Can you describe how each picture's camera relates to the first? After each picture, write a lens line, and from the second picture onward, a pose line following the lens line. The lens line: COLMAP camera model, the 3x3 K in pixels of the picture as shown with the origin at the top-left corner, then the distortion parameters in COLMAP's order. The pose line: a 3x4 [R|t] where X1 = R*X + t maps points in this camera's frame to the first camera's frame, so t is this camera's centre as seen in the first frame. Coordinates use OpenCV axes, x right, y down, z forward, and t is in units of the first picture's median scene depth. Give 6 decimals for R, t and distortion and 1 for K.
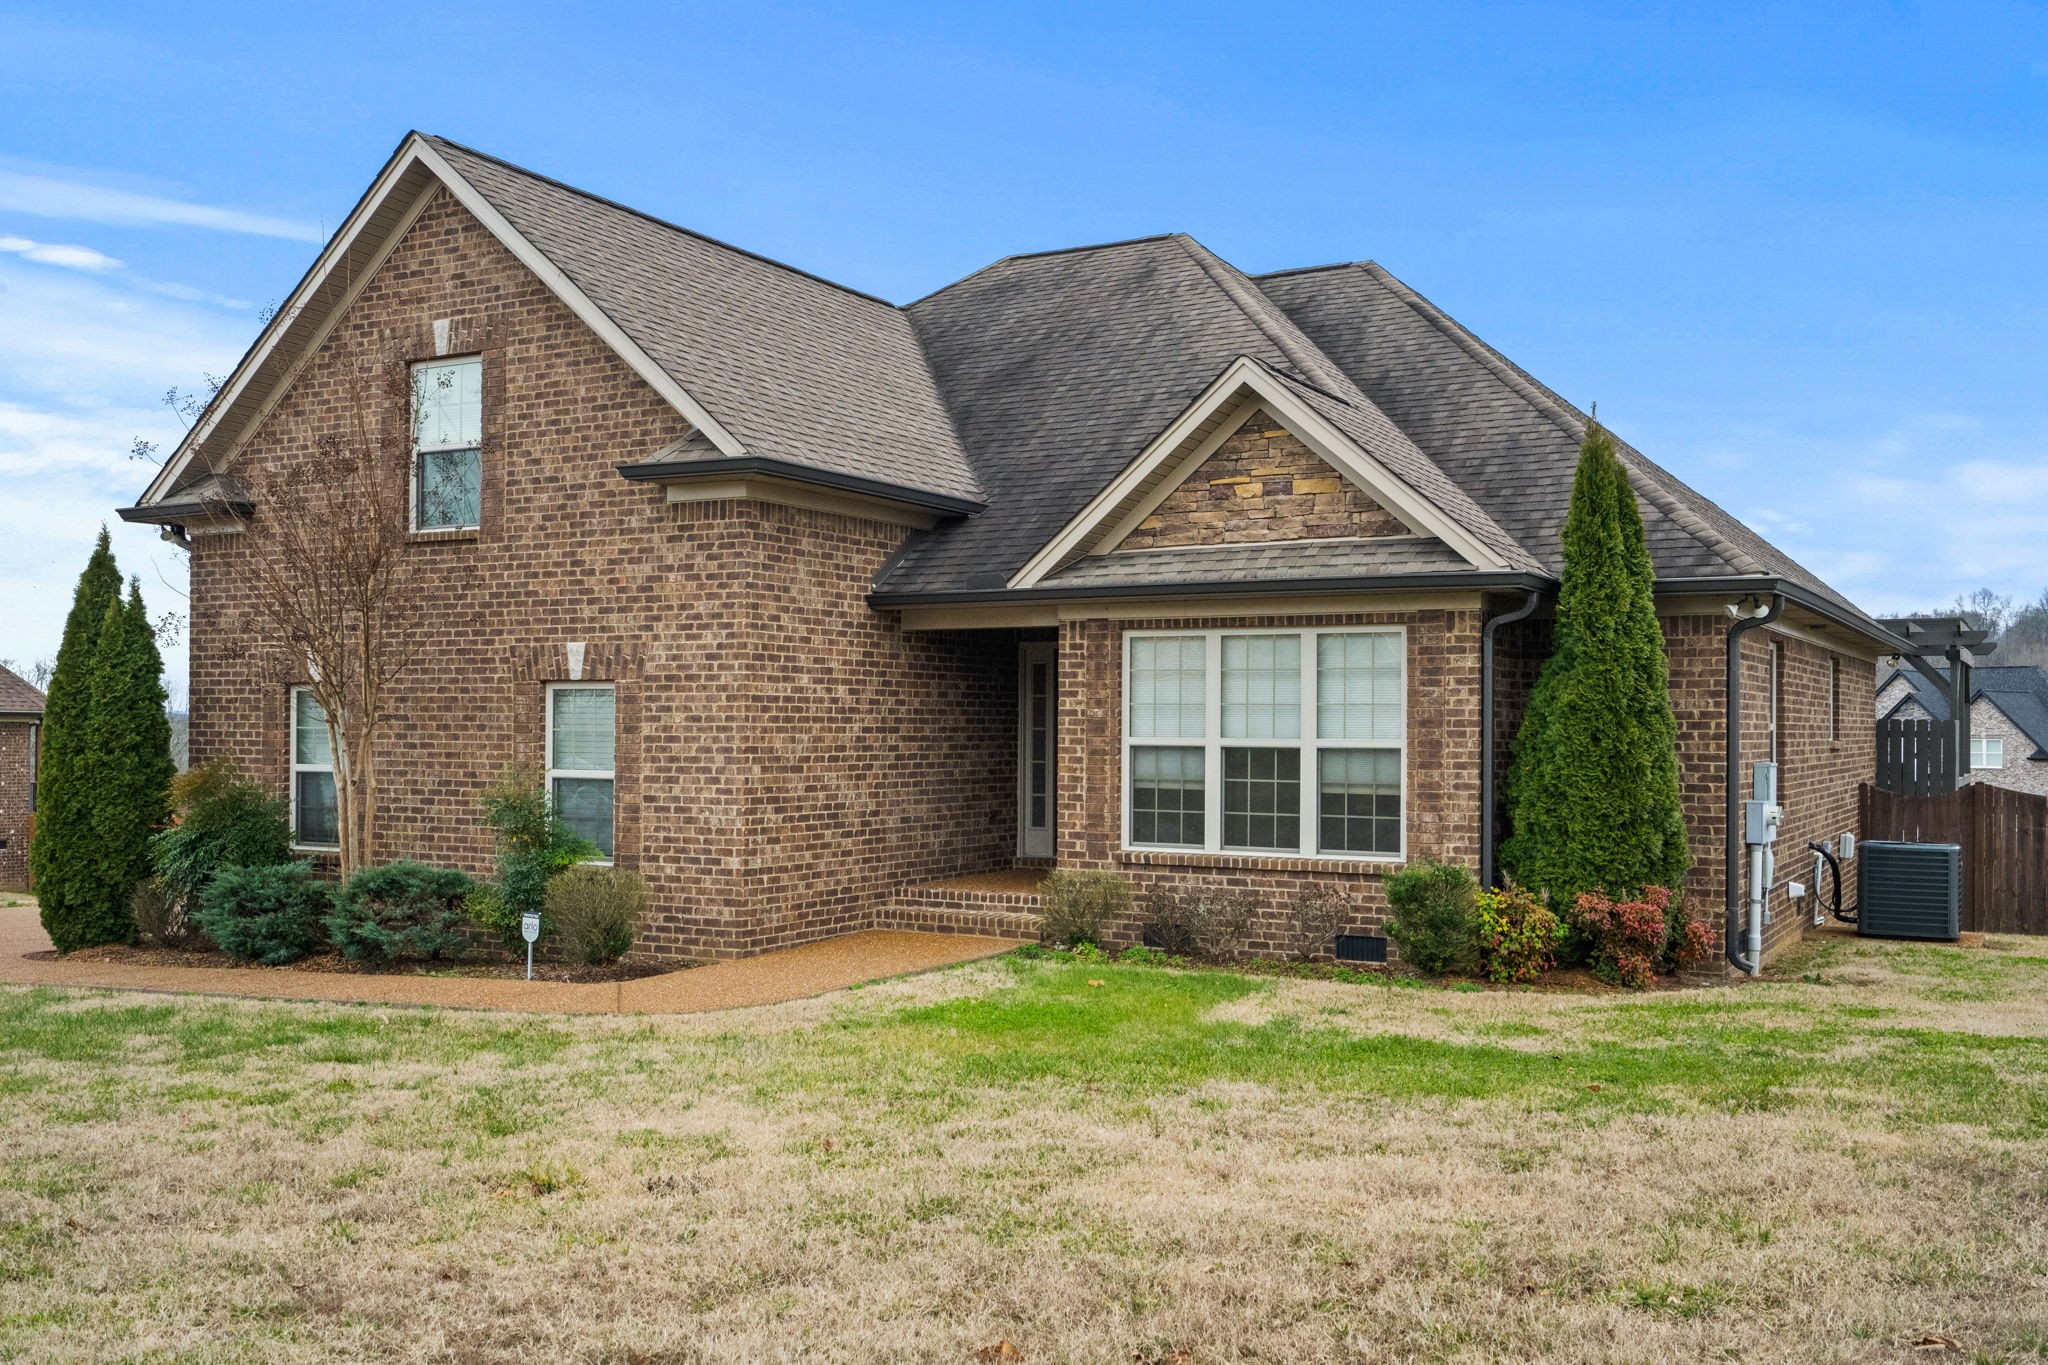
lens RADIAL K [[1849.5, 0, 1038.1], [0, 1849.5, 688.7], [0, 0, 1]] dist [0.003344, 0.012124]
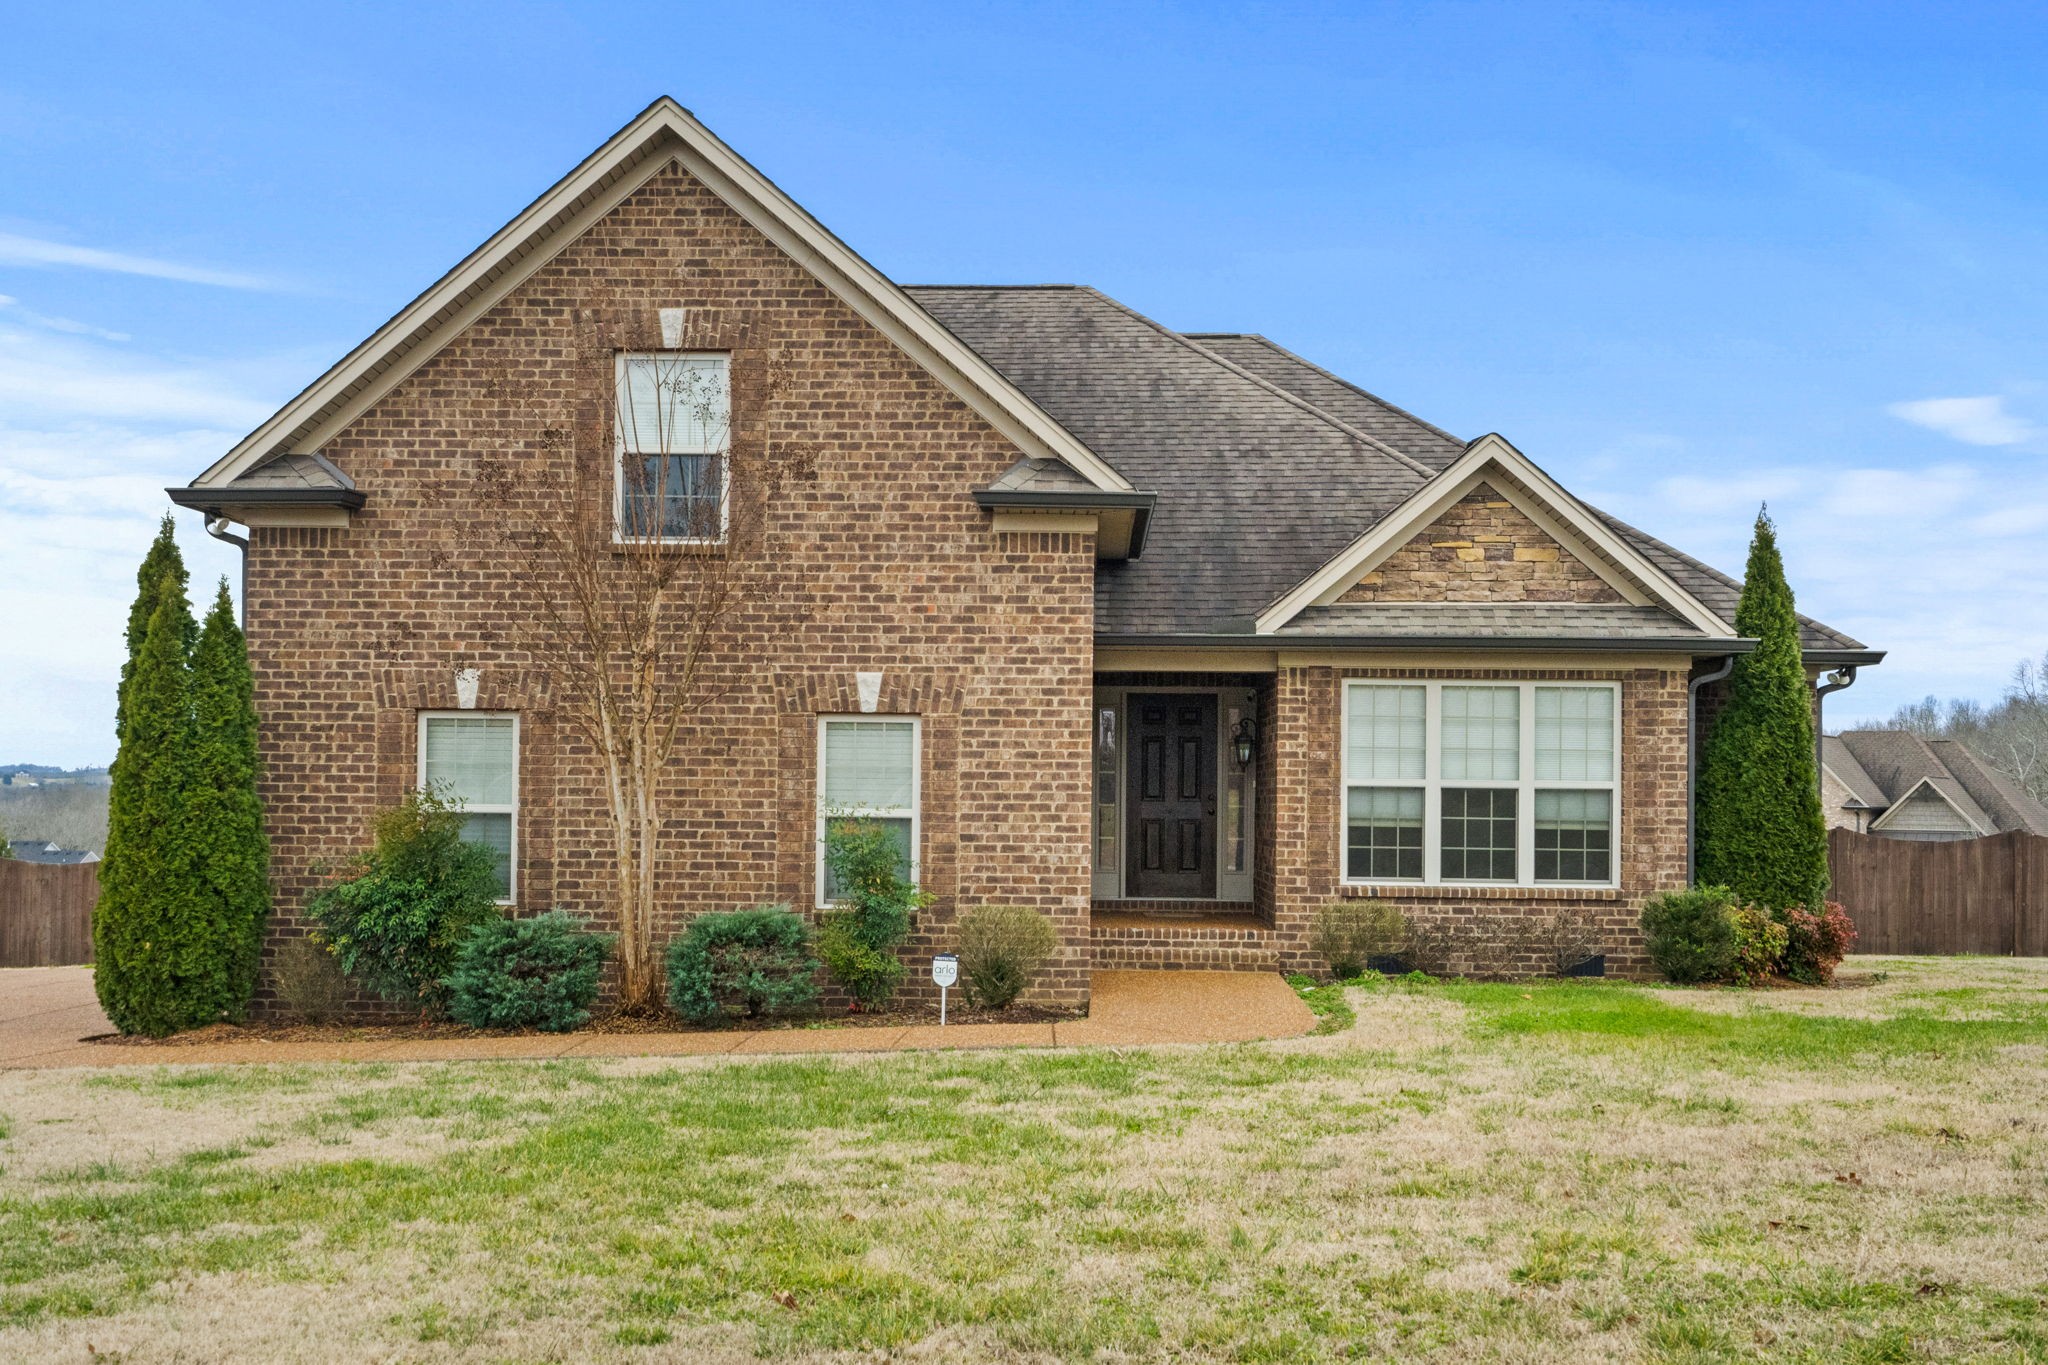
lens RADIAL K [[1991.7, 0, 1015.1], [0, 1991.7, 744.0], [0, 0, 1]] dist [0.006894, 0.000000]
pose [[0.890631, 0.016437, 0.454430, -0.656356], [-0.015362, 0.999864, -0.006059, 0.016596], [-0.454468, -0.001584, 0.890762, 0.066785]]
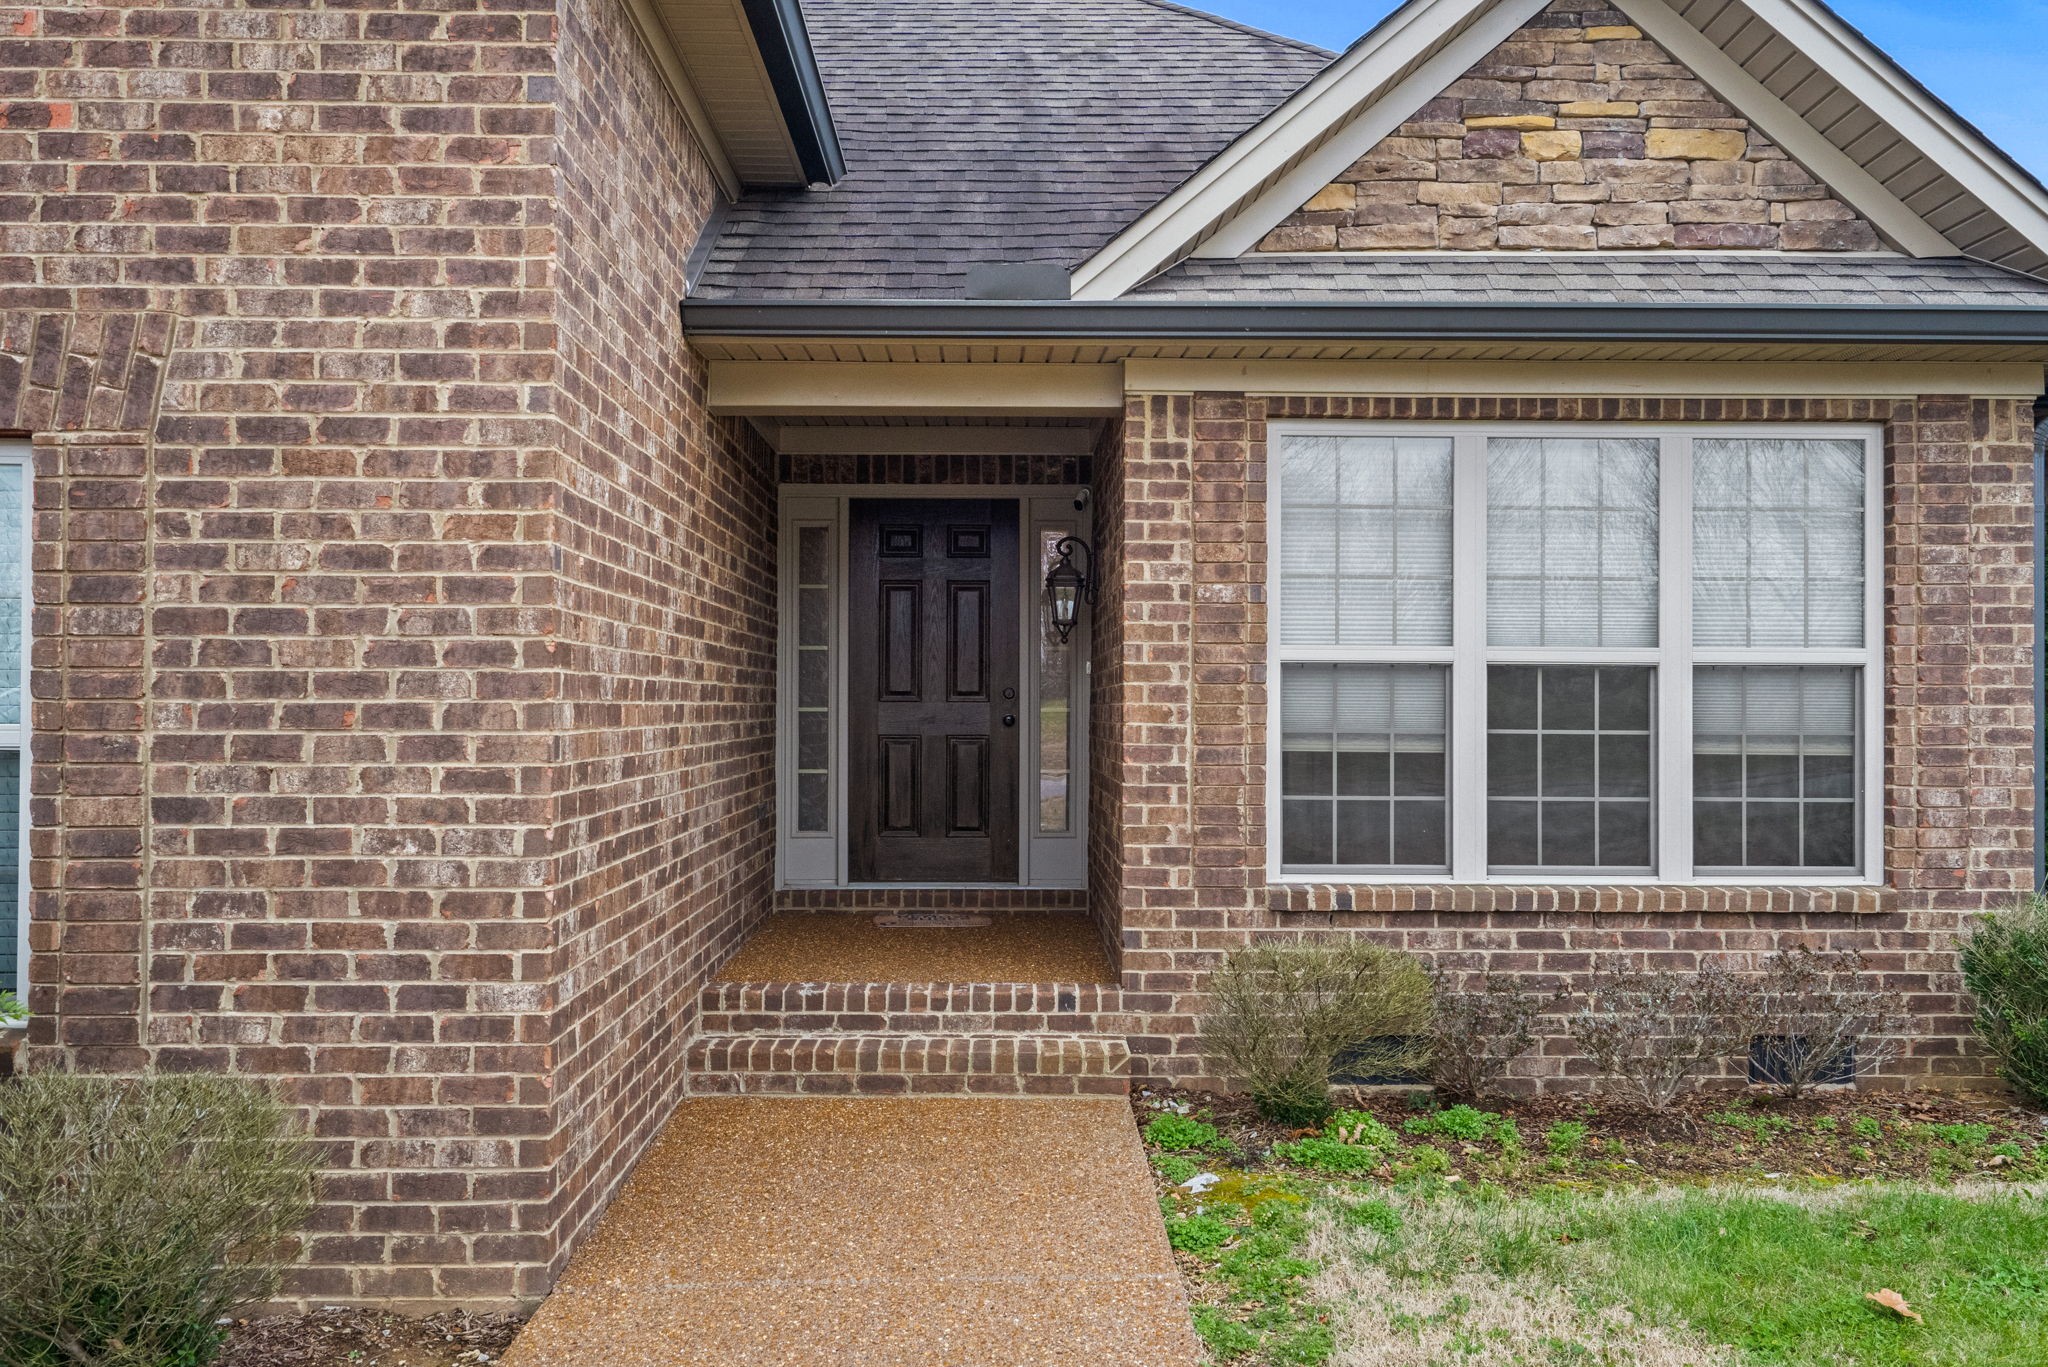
lens RADIAL K [[1633.5, 0, 1013.7], [0, 1633.5, 682.7], [0, 0, 1]] dist [0.002524, 0.011520]
pose [[0.868458, 0.004635, 0.495741, -0.223675], [-0.008957, 0.999940, 0.006341, 0.034540], [-0.495682, -0.009947, 0.868447, 0.682875]]
